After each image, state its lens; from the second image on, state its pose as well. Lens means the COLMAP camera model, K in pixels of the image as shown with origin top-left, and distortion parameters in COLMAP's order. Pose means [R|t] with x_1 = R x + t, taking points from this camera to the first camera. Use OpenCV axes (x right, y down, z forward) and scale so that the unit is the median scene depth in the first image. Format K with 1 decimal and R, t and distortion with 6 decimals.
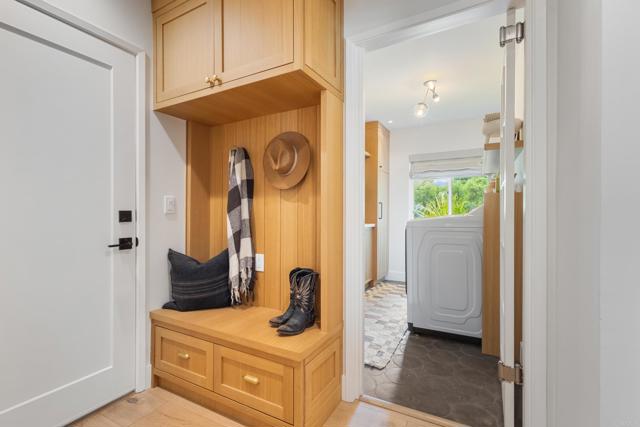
lens RADIAL K [[293.9, 0, 317.5], [0, 293.9, 214.6], [0, 0, 1]] dist [0.001735, -0.000273]
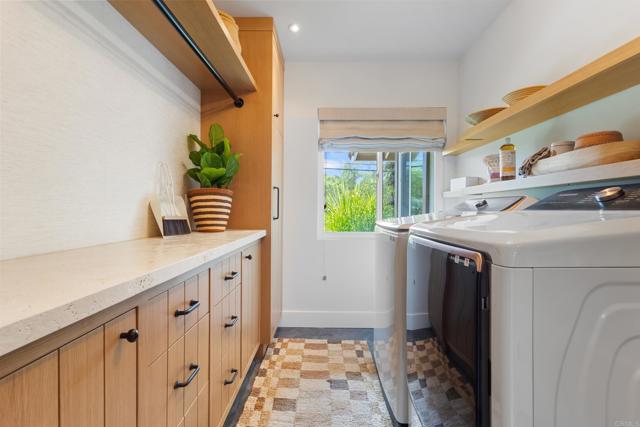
lens RADIAL K [[293.9, 0, 317.3], [0, 293.9, 211.4], [0, 0, 1]] dist [0.001735, -0.000273]
pose [[0.883322, -0.003750, 0.468752, 0.041800], [0.001114, 0.999982, 0.005901, -0.002807], [-0.468765, -0.004691, 0.883310, 0.531663]]
